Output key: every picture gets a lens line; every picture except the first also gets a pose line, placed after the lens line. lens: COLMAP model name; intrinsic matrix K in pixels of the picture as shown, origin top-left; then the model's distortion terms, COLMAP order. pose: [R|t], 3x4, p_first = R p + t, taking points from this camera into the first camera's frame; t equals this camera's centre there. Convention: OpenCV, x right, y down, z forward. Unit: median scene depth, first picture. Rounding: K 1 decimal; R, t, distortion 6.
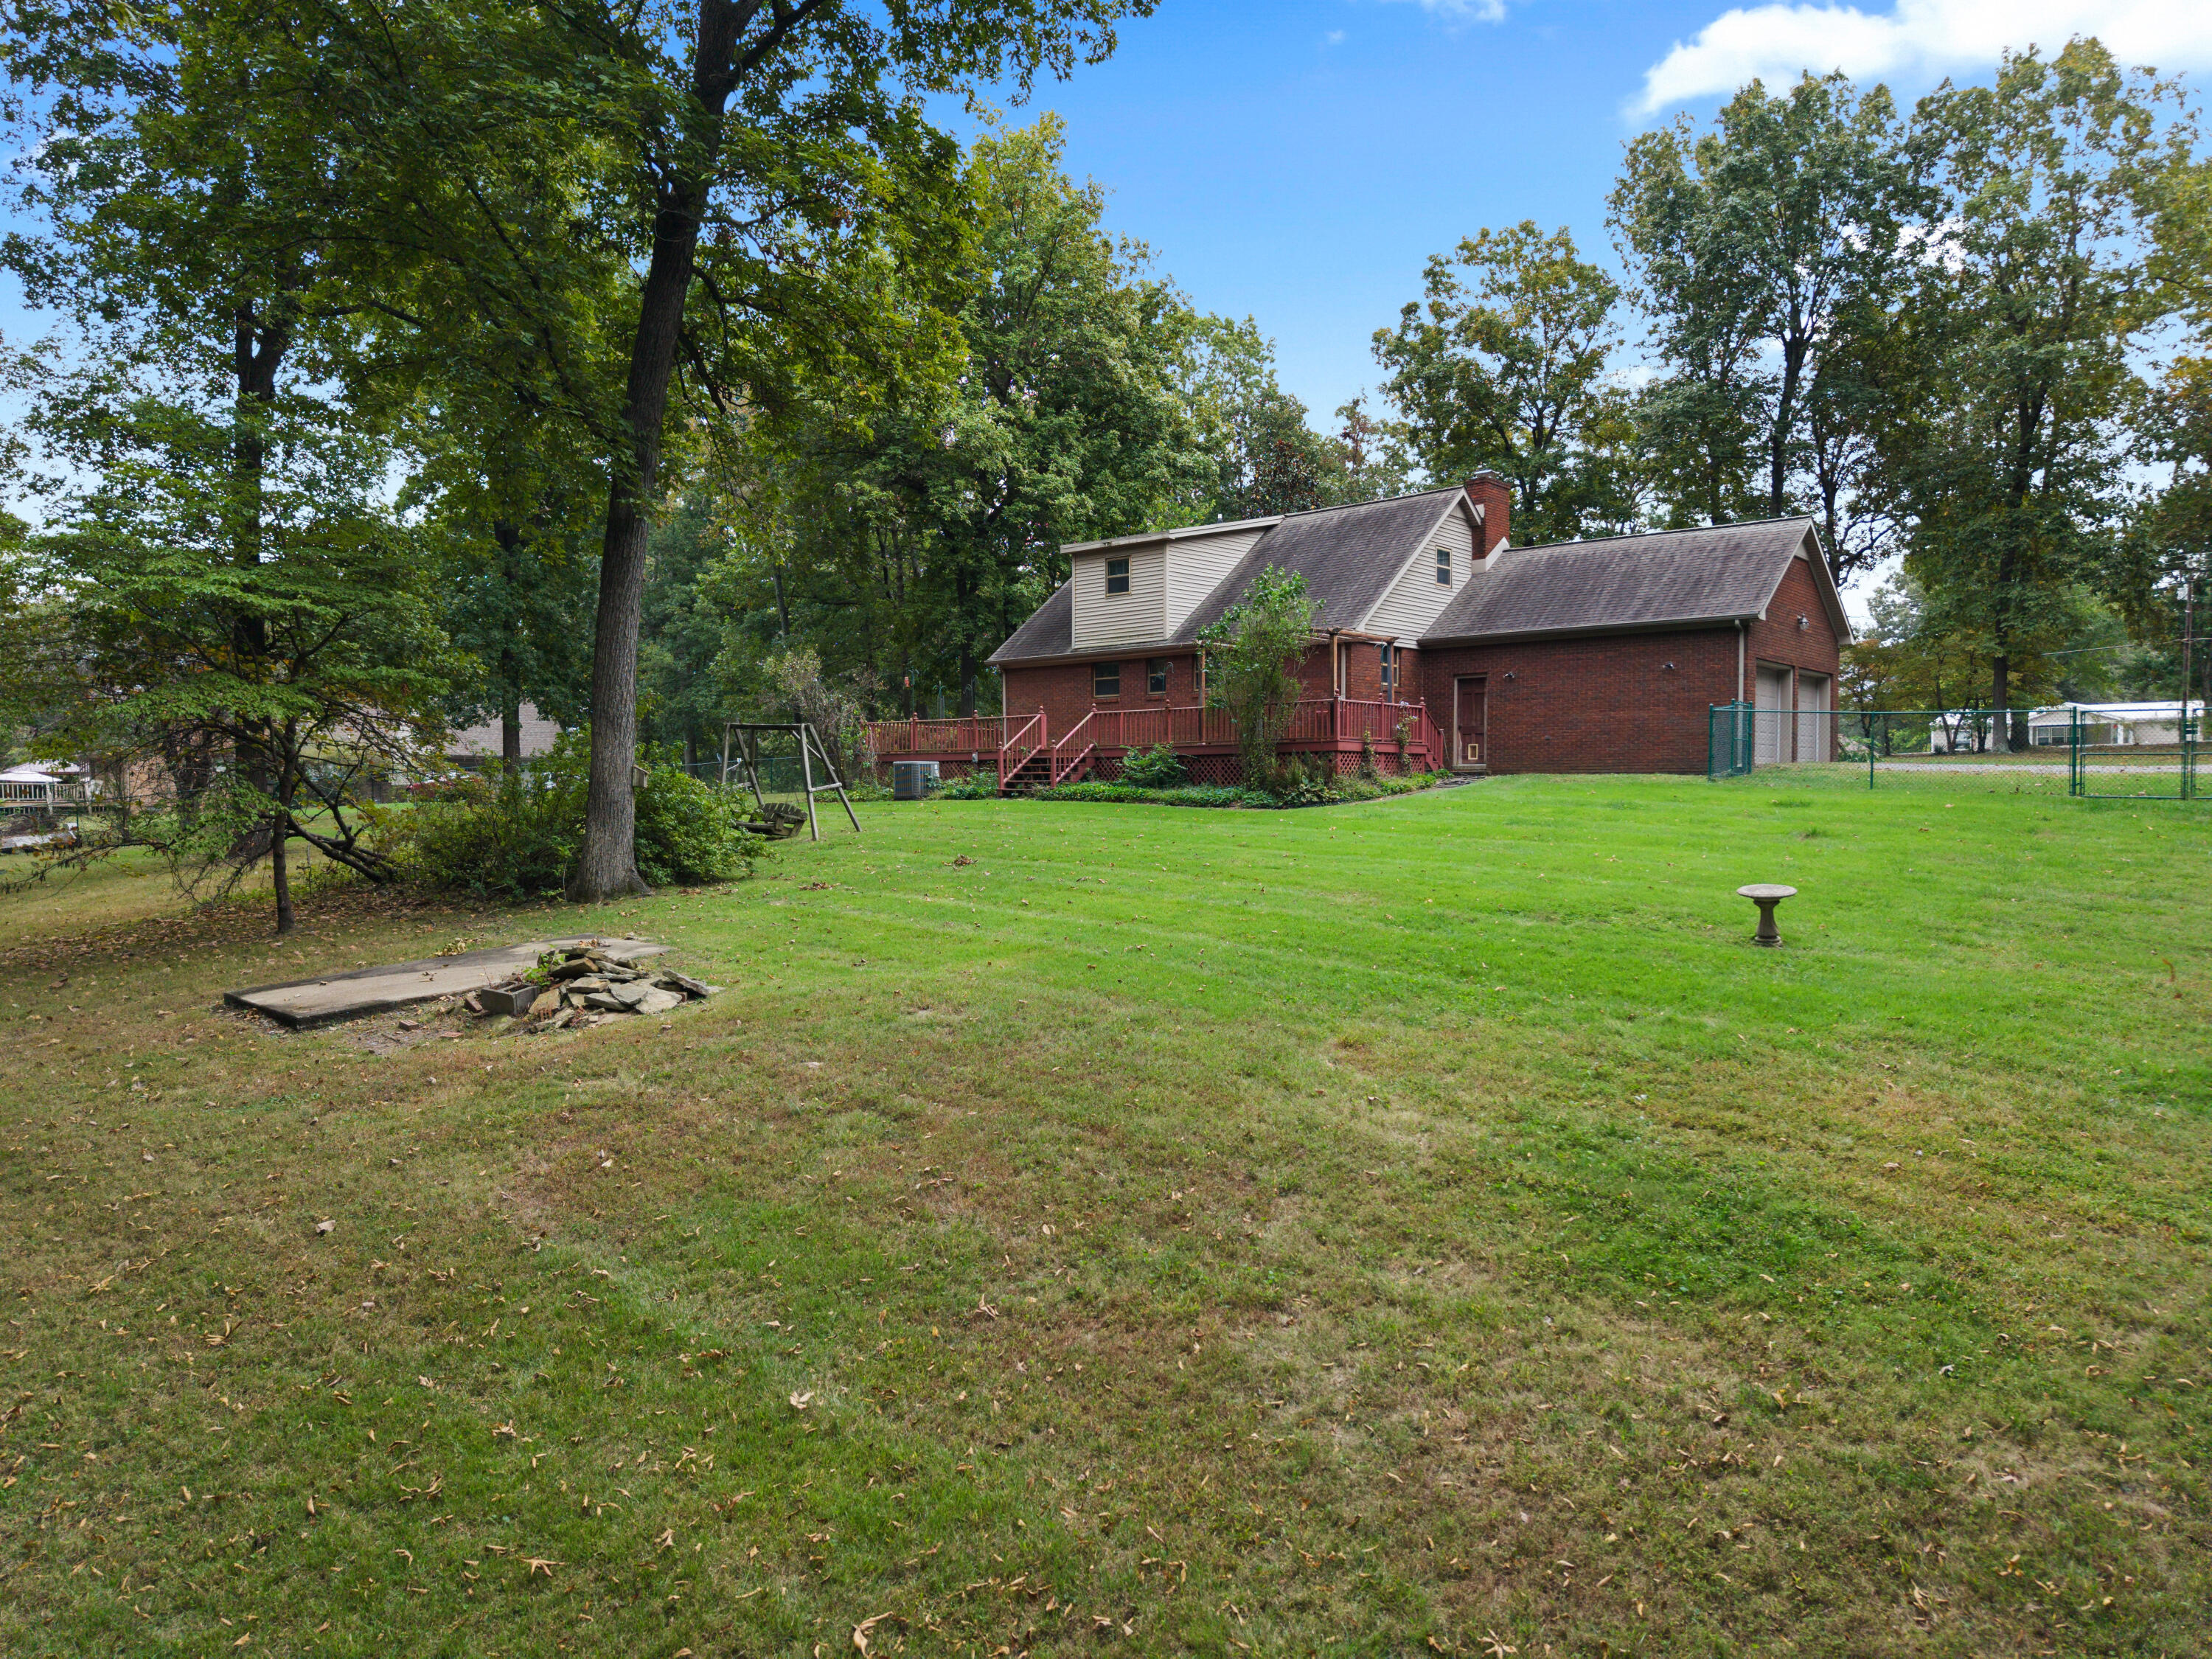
lens RADIAL K [[1512.5, 0, 1191.4], [0, 1512.5, 828.2], [0, 0, 1]] dist [0.086852, -0.088328]
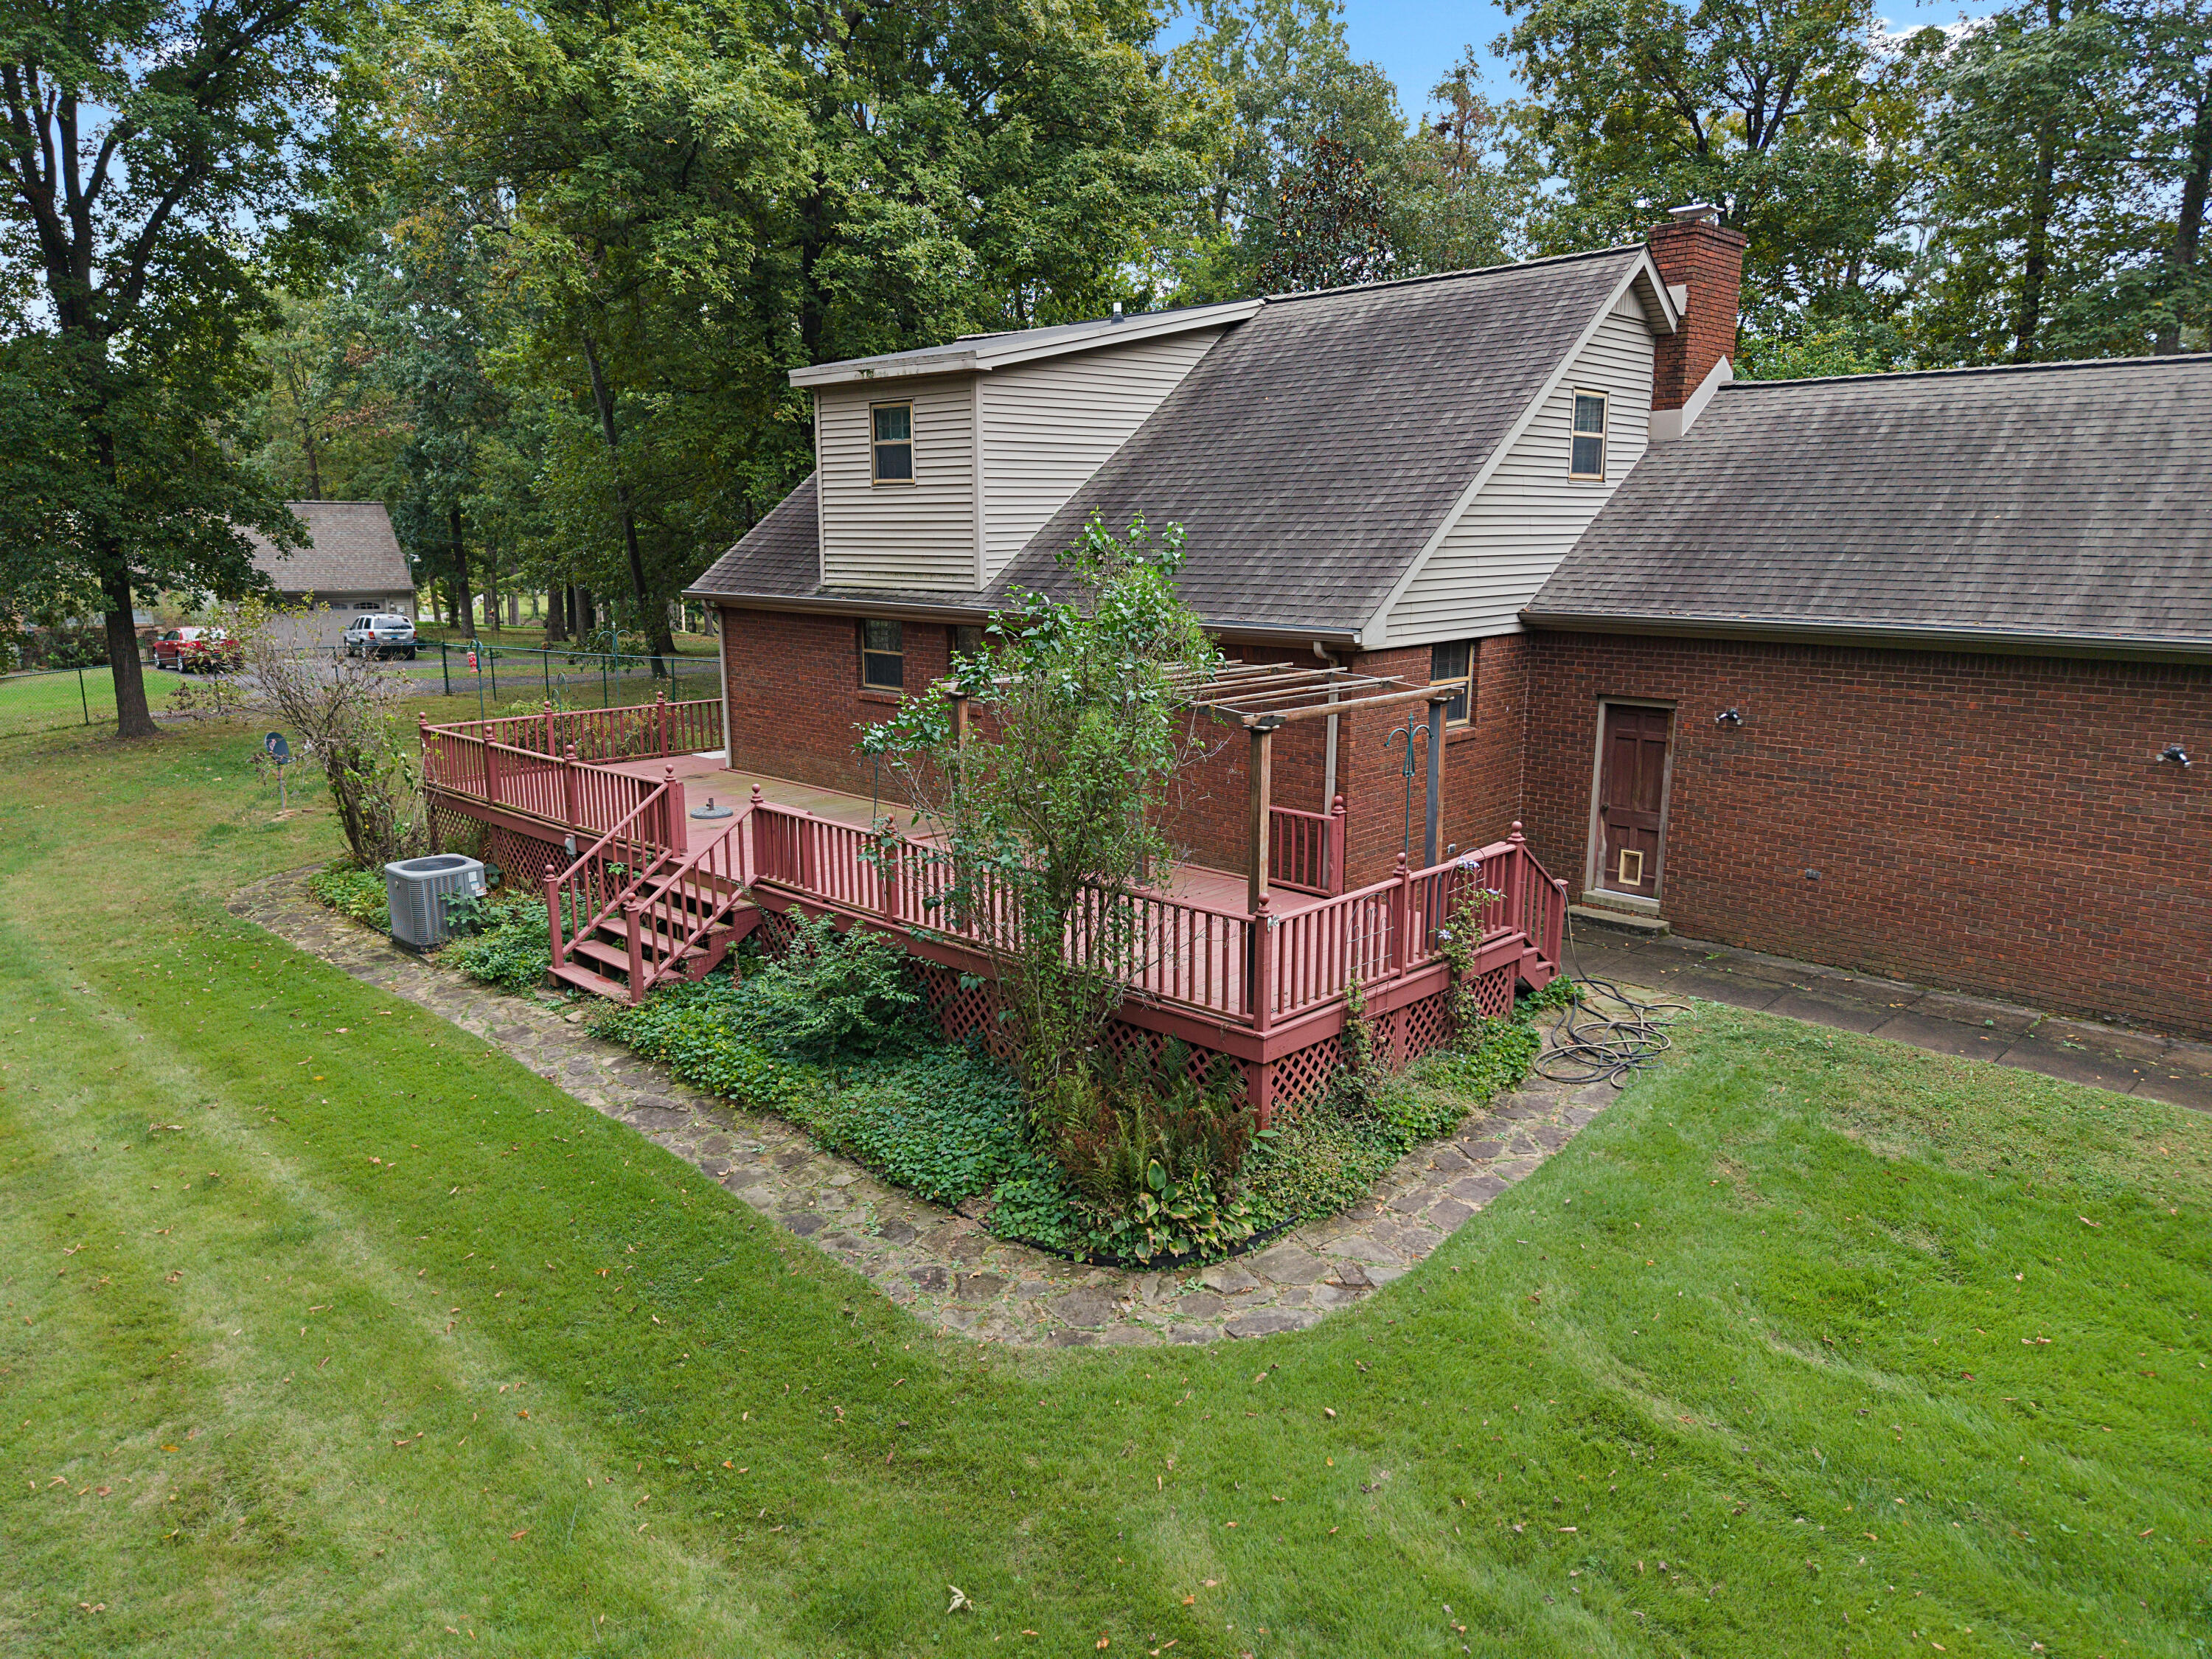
lens RADIAL K [[1512.5, 0, 1191.4], [0, 1512.5, 828.2], [0, 0, 1]] dist [0.086852, -0.088328]
pose [[0.997480, 0.025960, -0.066032, 0.077976], [-0.014117, 0.984670, 0.173858, -0.128531], [0.069533, -0.172488, 0.982554, 0.504009]]
